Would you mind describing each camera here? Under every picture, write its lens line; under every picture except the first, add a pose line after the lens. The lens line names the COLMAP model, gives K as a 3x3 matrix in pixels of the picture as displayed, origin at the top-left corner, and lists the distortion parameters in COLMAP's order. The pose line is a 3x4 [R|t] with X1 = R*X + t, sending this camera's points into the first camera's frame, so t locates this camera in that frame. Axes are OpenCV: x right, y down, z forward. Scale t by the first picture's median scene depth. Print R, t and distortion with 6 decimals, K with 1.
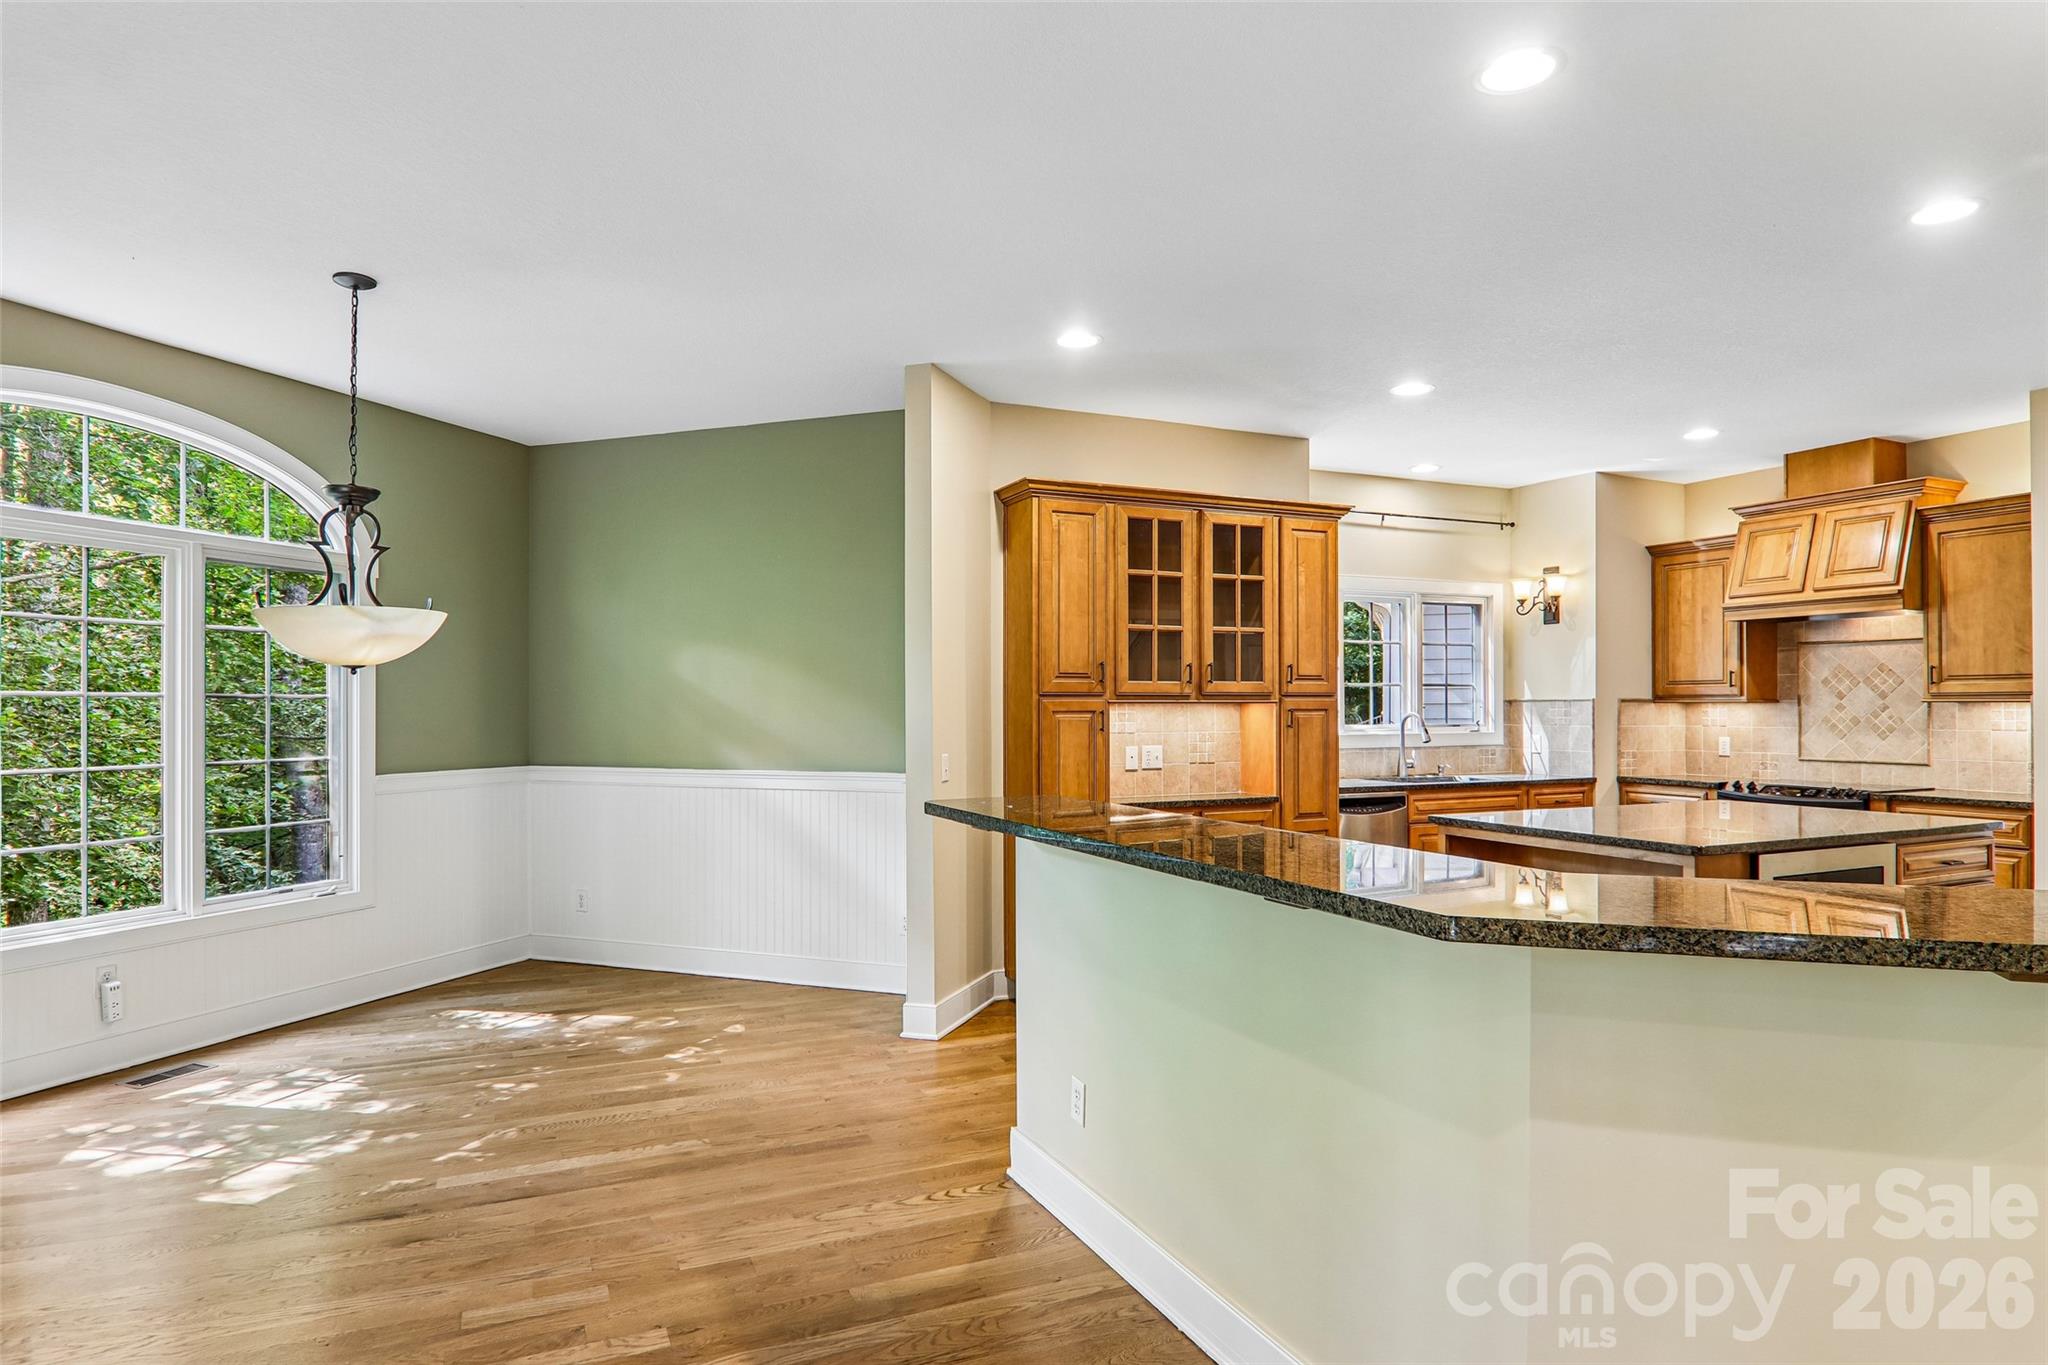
lens RADIAL K [[1127.9, 0, 1022.6], [0, 1127.9, 695.1], [0, 0, 1]] dist [0.001496, -0.017243]
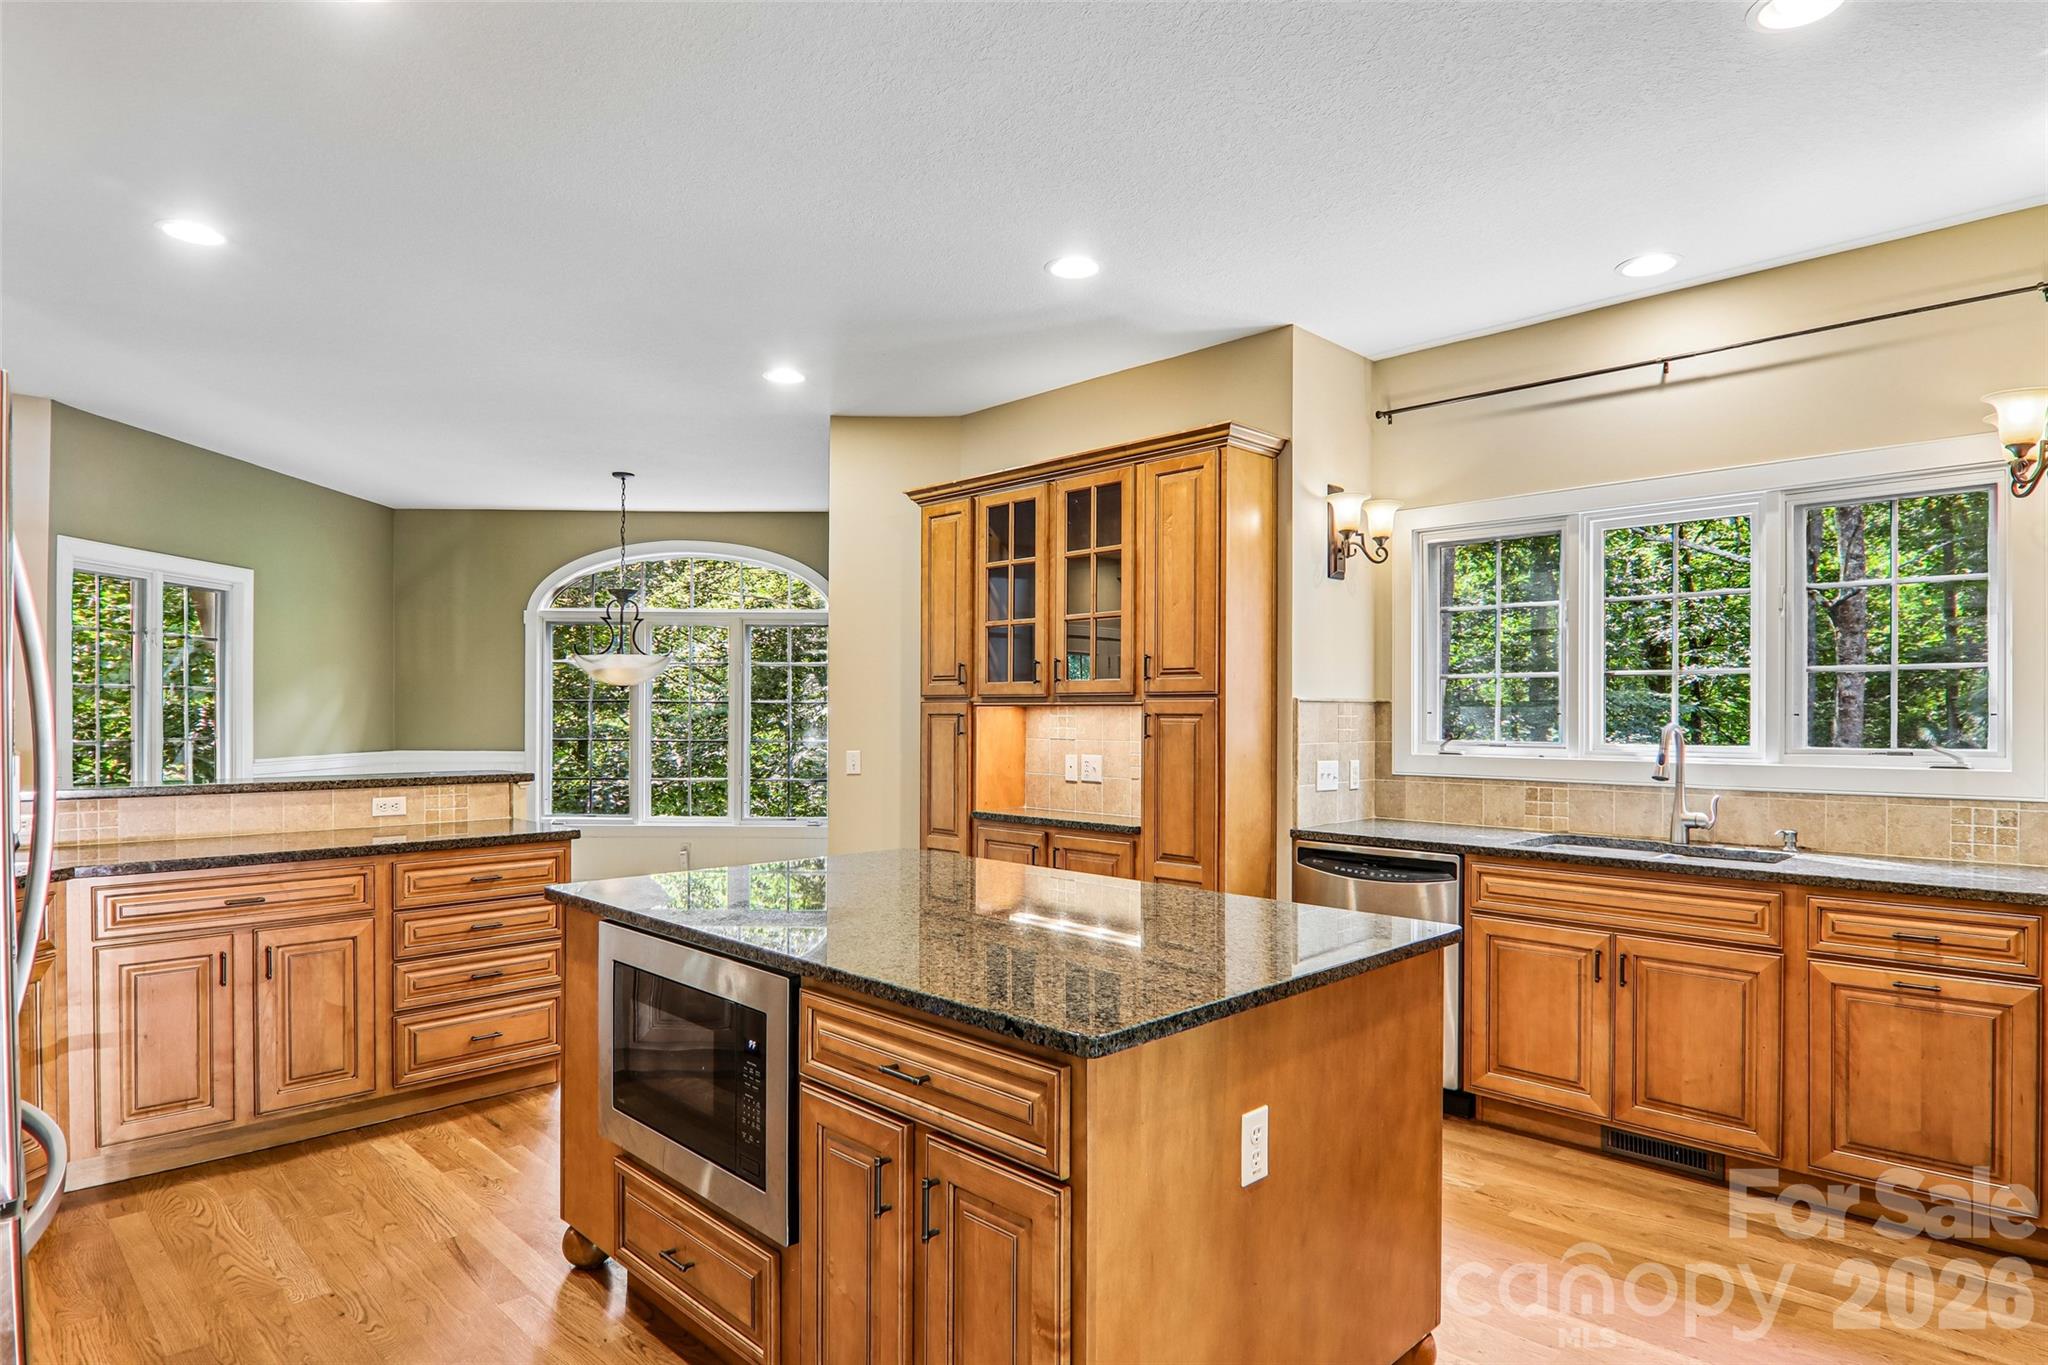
lens RADIAL K [[1127.9, 0, 992.7], [0, 1127.9, 715.9], [0, 0, 1]] dist [0.001496, -0.017243]
pose [[0.330981, 0.008752, -0.943597, 0.932828], [0.001456, 0.999951, 0.009786, 0.006248], [0.943636, -0.004613, 0.330952, 0.659404]]
